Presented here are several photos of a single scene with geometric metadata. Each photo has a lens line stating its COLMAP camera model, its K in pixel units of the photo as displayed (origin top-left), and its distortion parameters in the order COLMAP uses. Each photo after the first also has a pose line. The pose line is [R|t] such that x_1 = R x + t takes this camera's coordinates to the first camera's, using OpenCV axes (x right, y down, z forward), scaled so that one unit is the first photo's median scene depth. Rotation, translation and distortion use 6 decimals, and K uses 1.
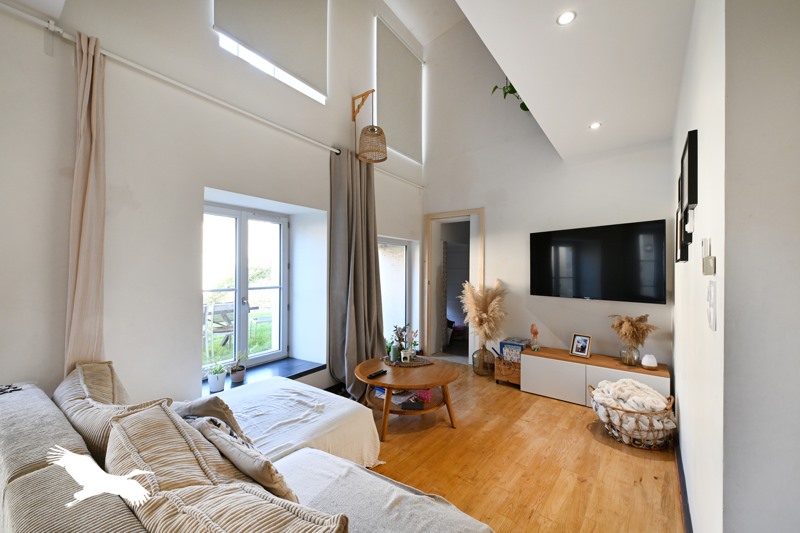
lens RADIAL K [[313.5, 0, 400.3], [0, 313.5, 267.9], [0, 0, 1]] dist [0.002748, 0.000137]
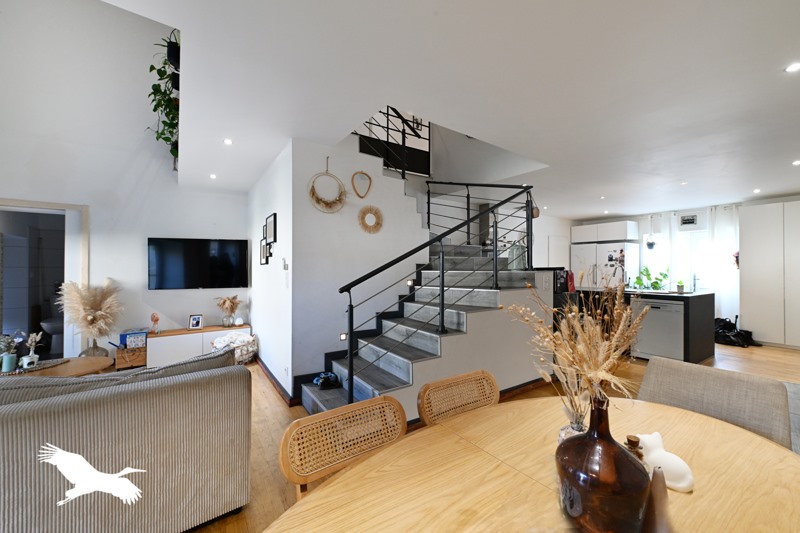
lens RADIAL K [[313.5, 0, 401.0], [0, 313.5, 268.4], [0, 0, 1]] dist [0.002748, 0.000137]
pose [[0.295022, -0.002365, 0.955488, -0.473776], [-0.004536, 0.999982, 0.003876, -0.004305], [-0.955480, -0.005478, 0.295006, -0.283404]]
